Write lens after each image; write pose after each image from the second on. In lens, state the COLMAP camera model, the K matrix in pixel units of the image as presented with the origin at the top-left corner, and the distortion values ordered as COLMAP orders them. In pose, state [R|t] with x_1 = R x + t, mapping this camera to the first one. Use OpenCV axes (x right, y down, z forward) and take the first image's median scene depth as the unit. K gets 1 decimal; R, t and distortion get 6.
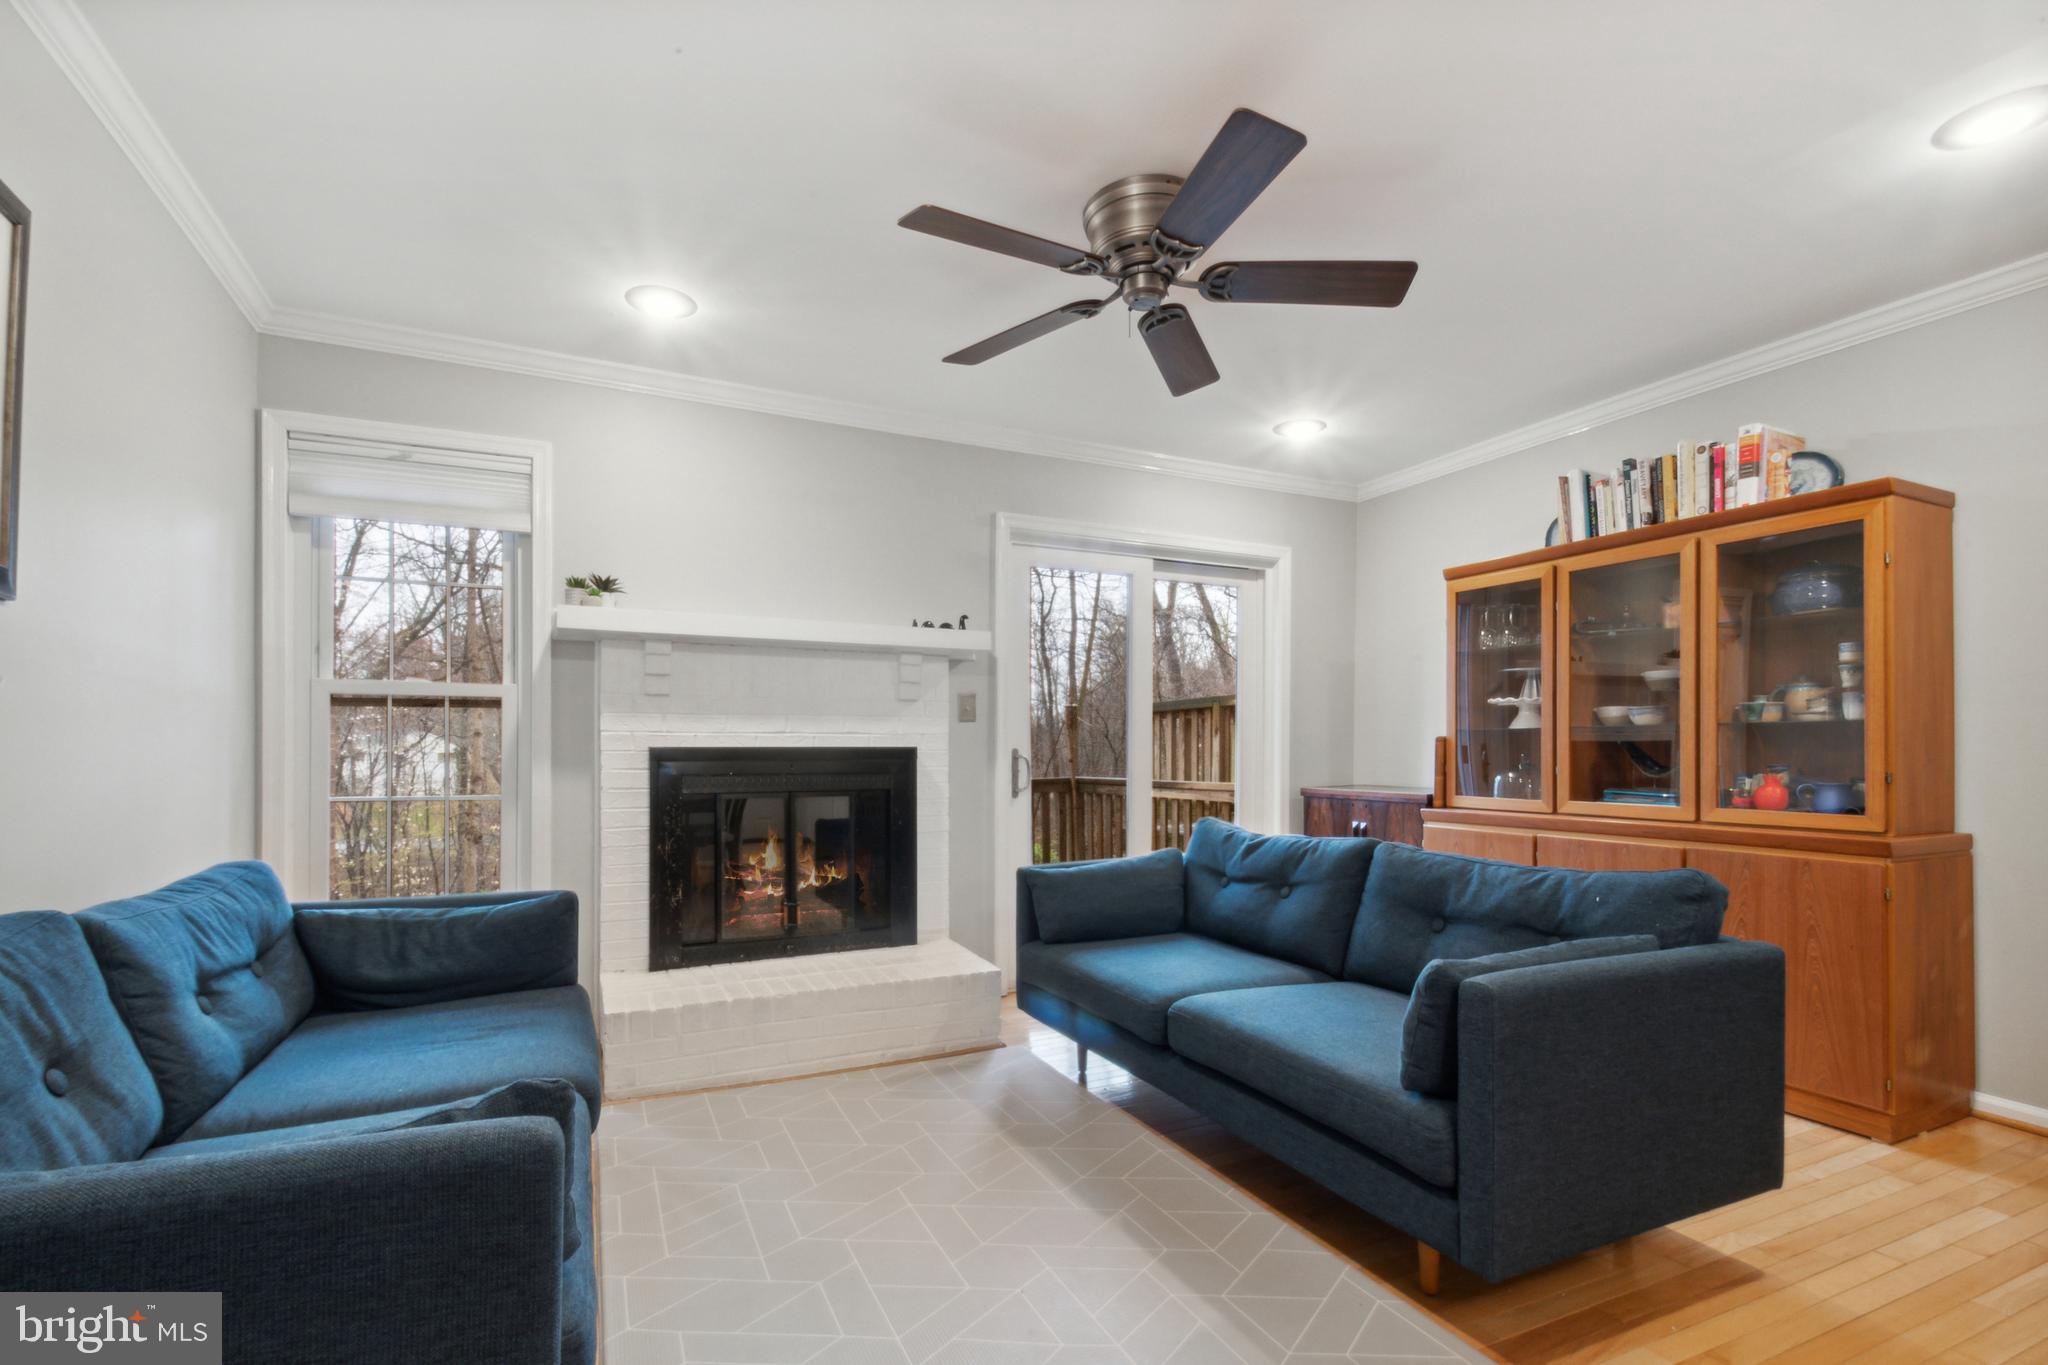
lens RADIAL K [[940.1, 0, 1010.5], [0, 940.1, 754.8], [0, 0, 1]] dist [-0.002553, -0.001187]
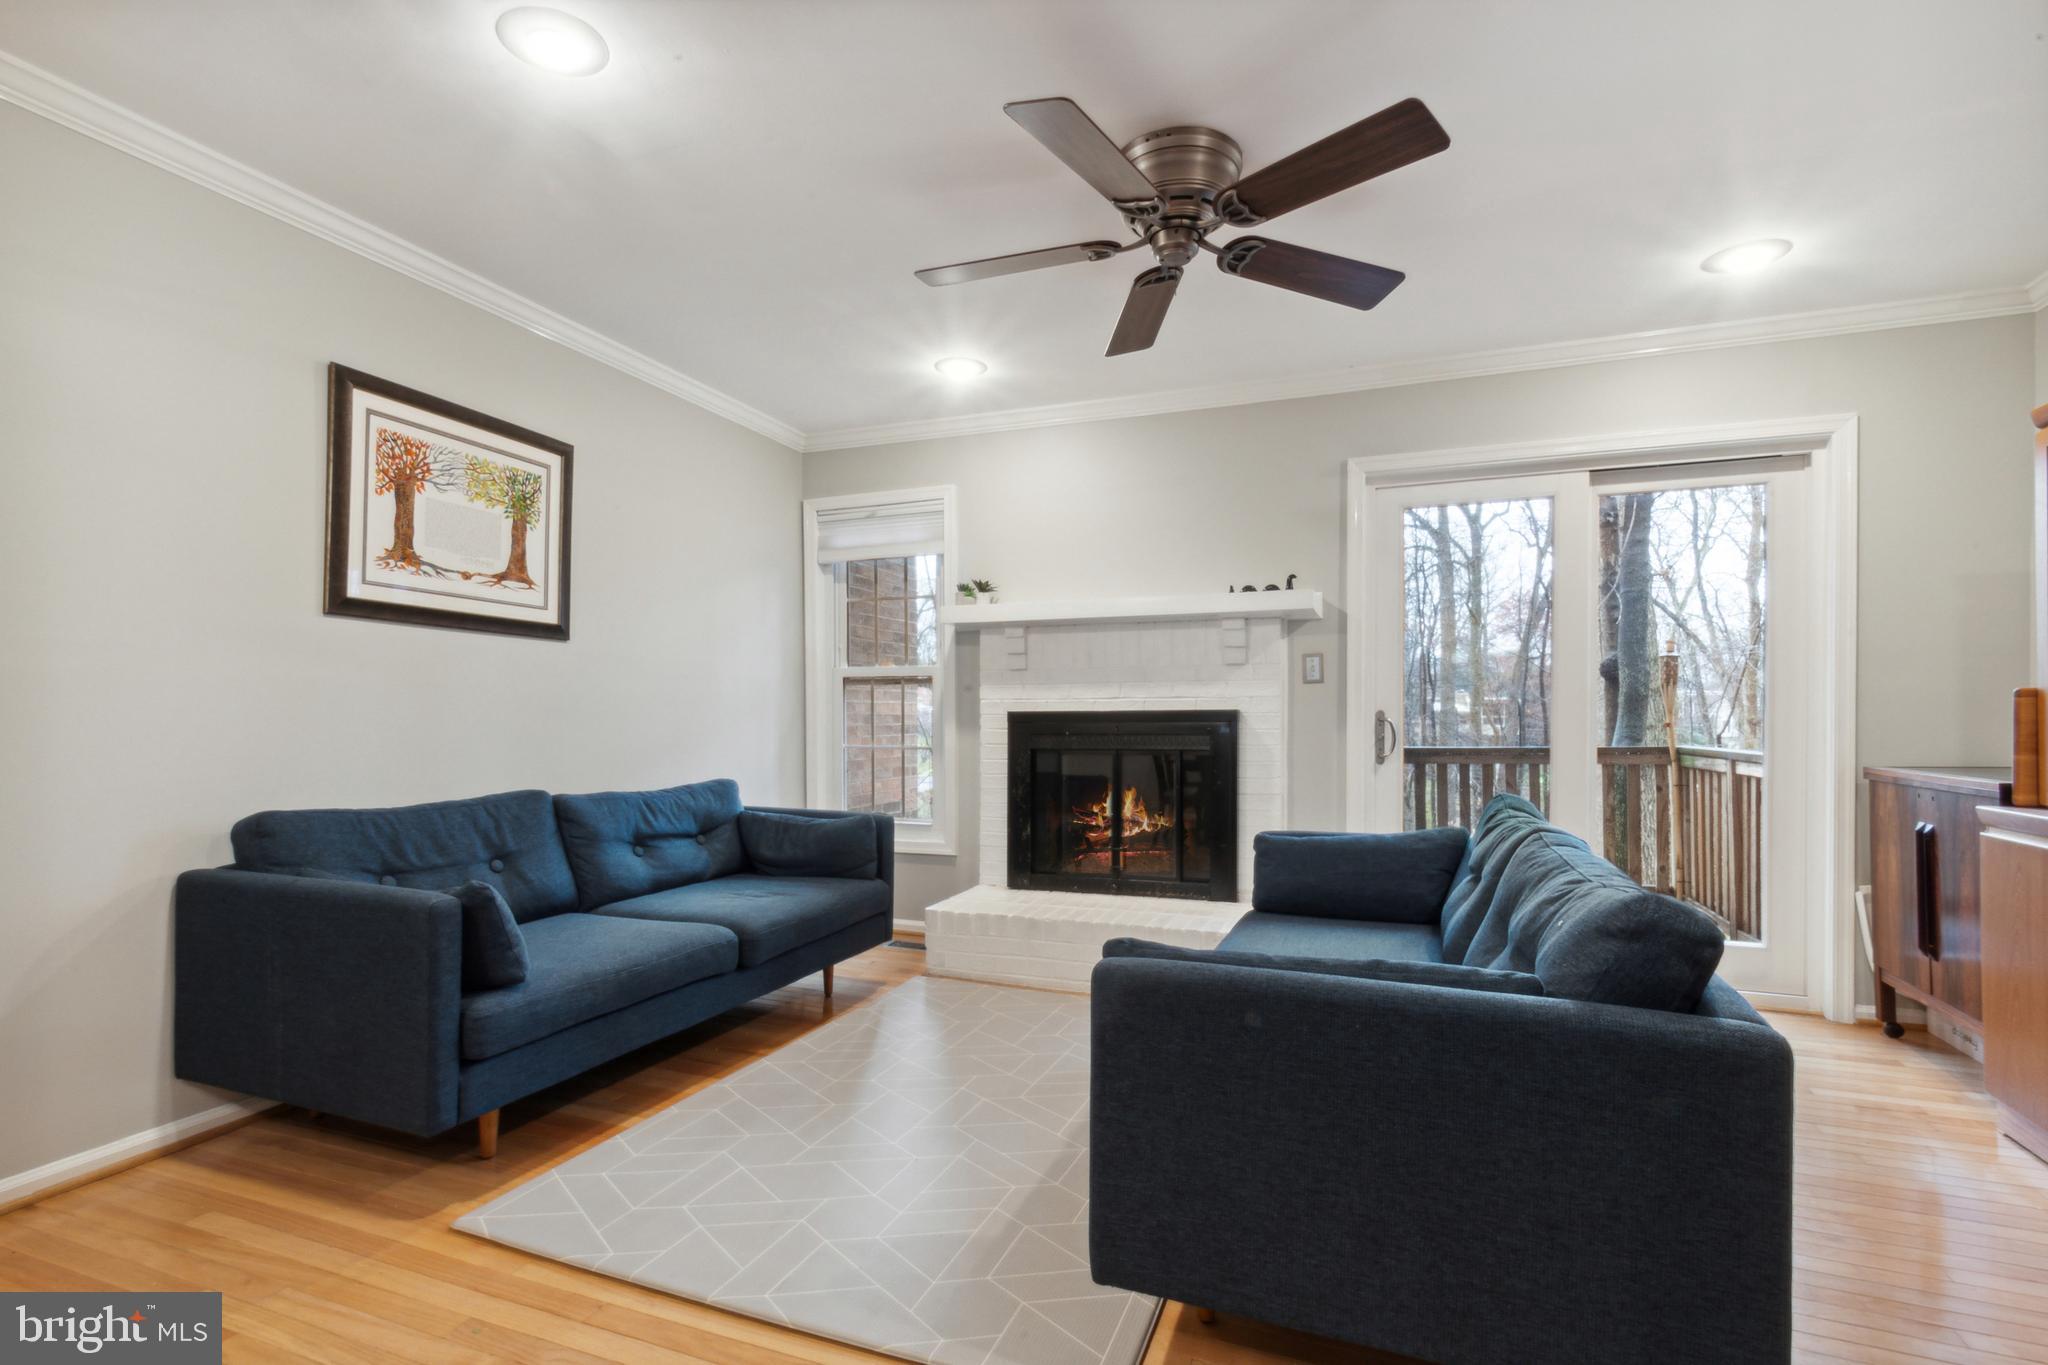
lens RADIAL K [[940.1, 0, 1022.9], [0, 940.1, 726.3], [0, 0, 1]] dist [-0.002553, -0.001187]
pose [[0.686786, 0.007856, -0.726817, 0.541558], [-0.000983, 0.999951, 0.009880, -0.000397], [0.726859, -0.006071, 0.686760, 0.145357]]
